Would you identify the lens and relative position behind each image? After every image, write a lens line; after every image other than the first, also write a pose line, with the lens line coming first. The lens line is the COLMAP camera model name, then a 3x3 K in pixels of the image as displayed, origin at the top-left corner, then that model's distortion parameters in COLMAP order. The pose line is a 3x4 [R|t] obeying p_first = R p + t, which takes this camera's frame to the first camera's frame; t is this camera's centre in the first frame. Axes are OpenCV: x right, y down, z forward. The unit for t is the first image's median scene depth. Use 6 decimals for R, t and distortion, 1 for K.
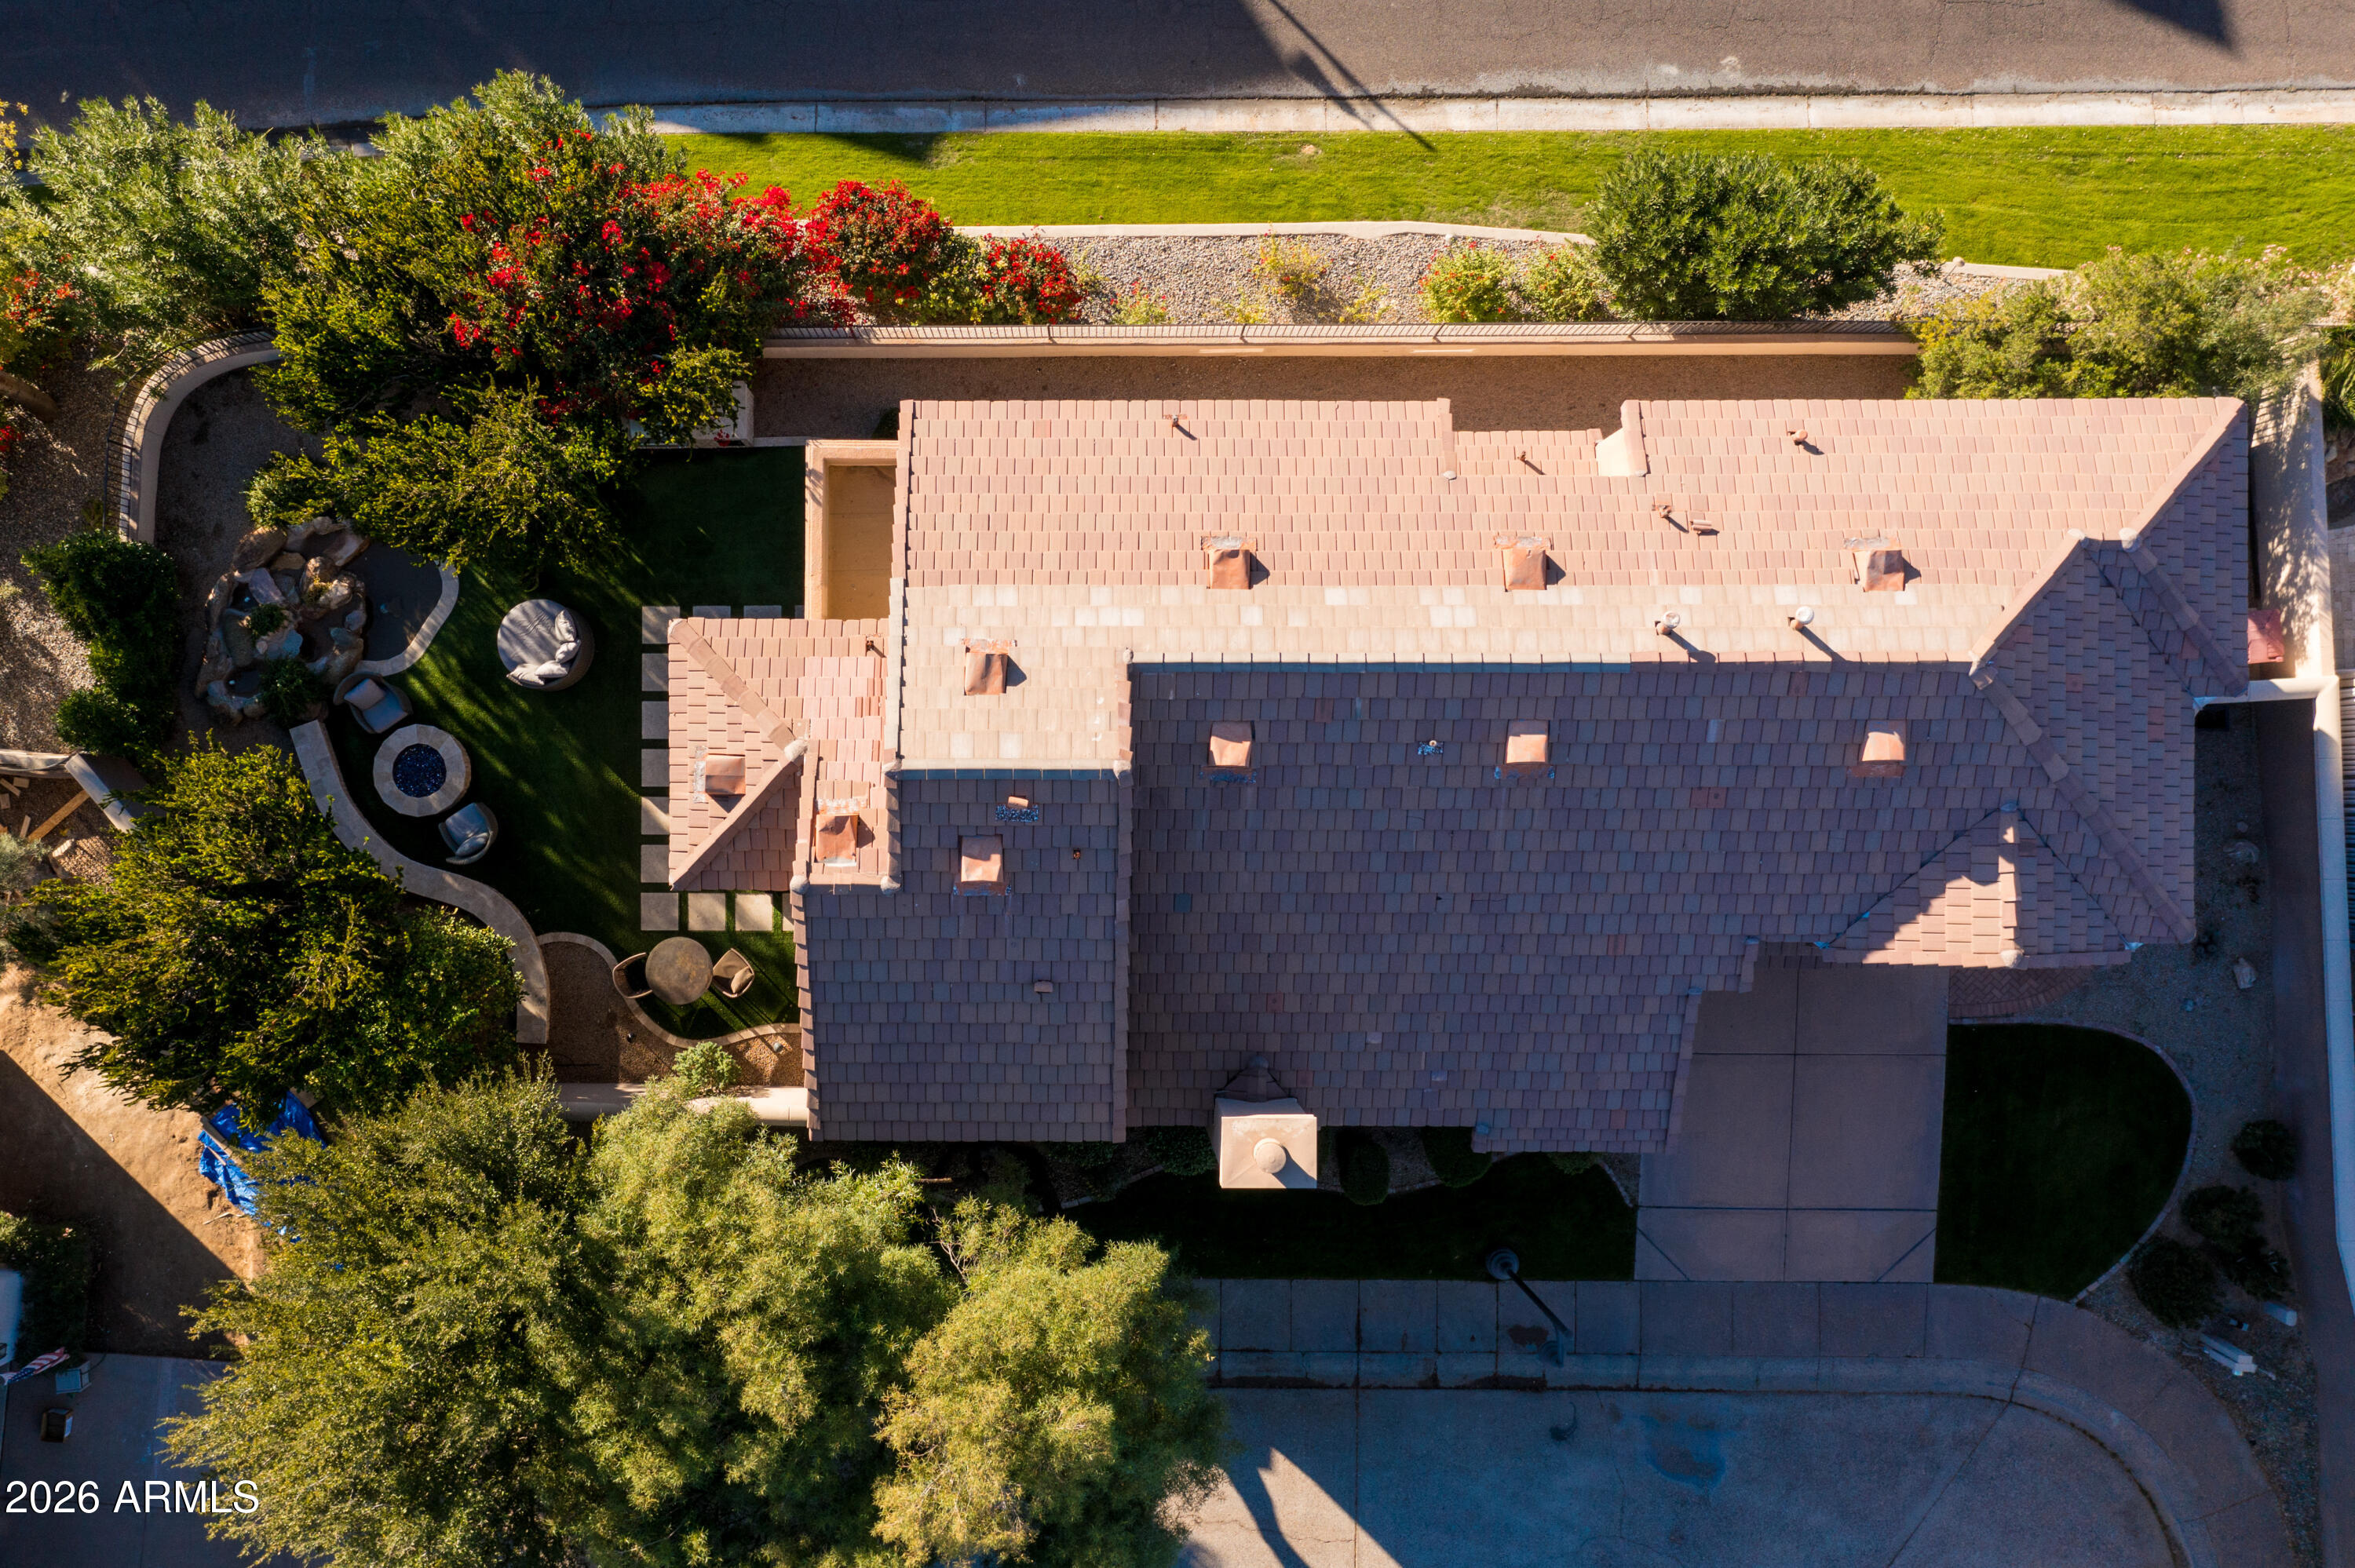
lens RADIAL K [[1946.3, 0, 1177.5], [0, 1946.3, 784.0], [0, 0, 1]] dist [0.004541, 0.009713]
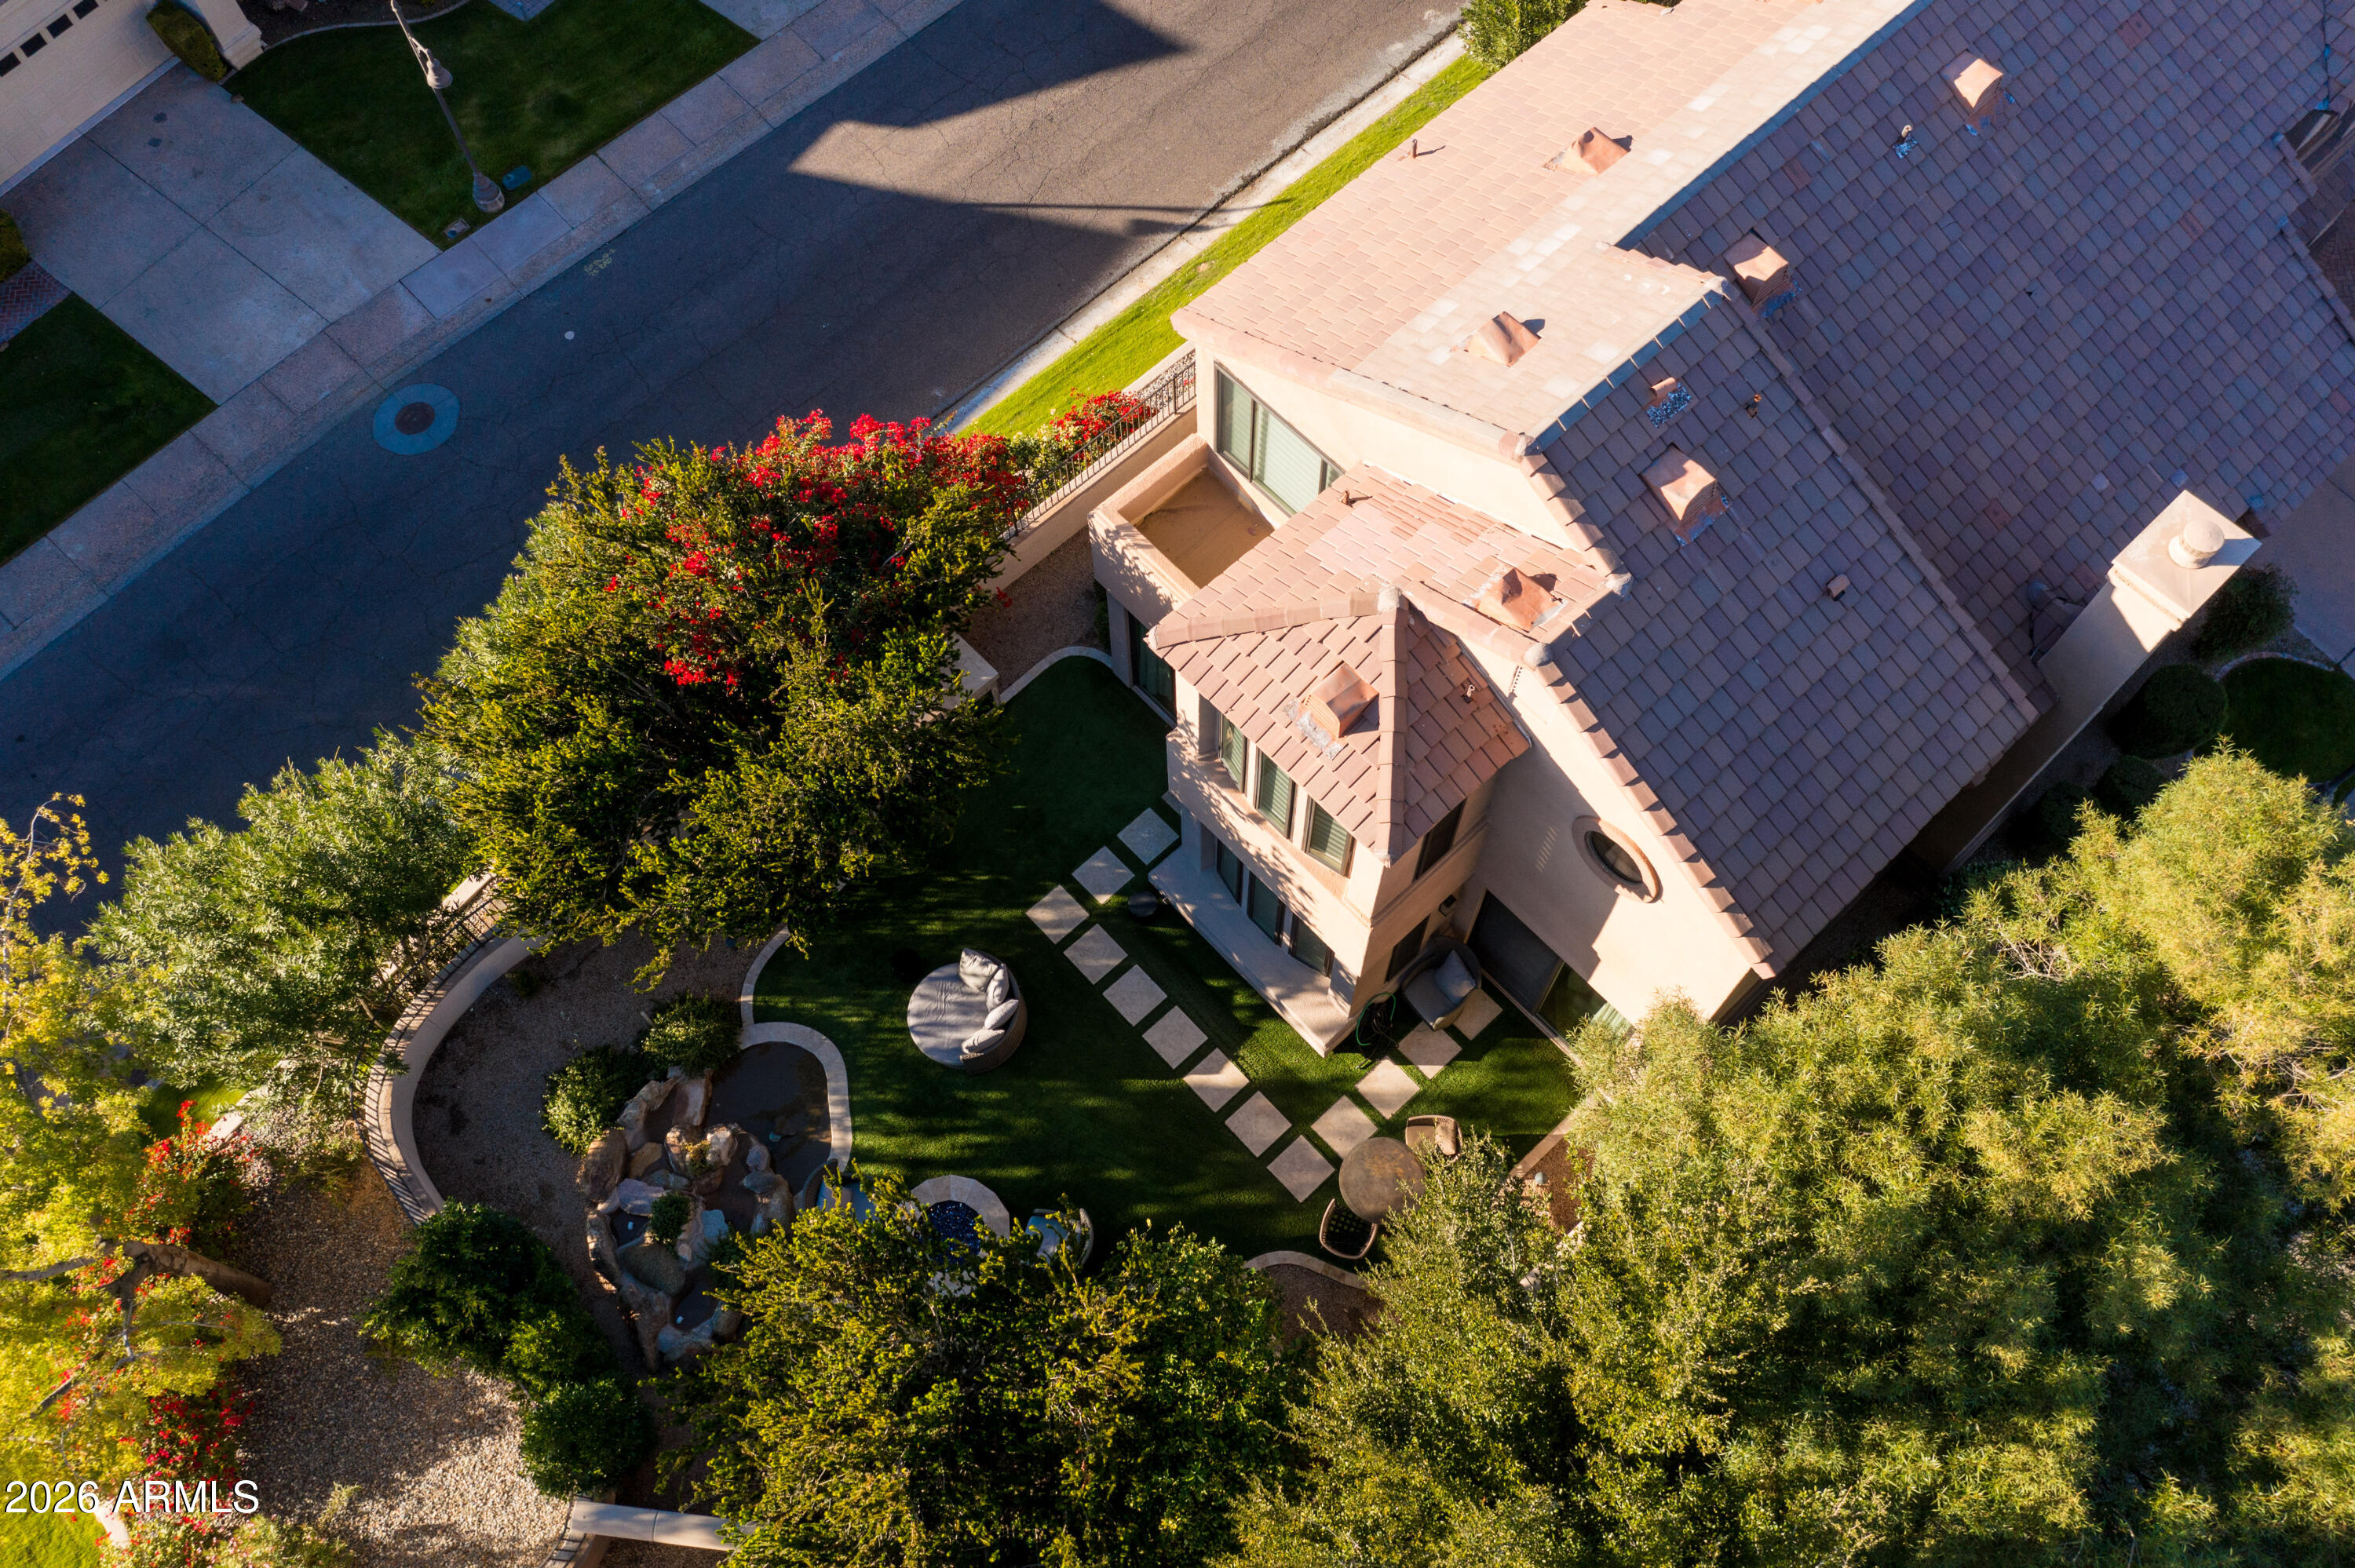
lens RADIAL K [[1771.2, 0, 1246.1], [0, 1771.2, 786.4], [0, 0, 1]] dist [0.009148, 0.007160]
pose [[0.725617, -0.634276, 0.266786, -0.382558], [0.687925, 0.659965, -0.302002, 0.166642], [0.015483, 0.402667, 0.915216, 0.306625]]
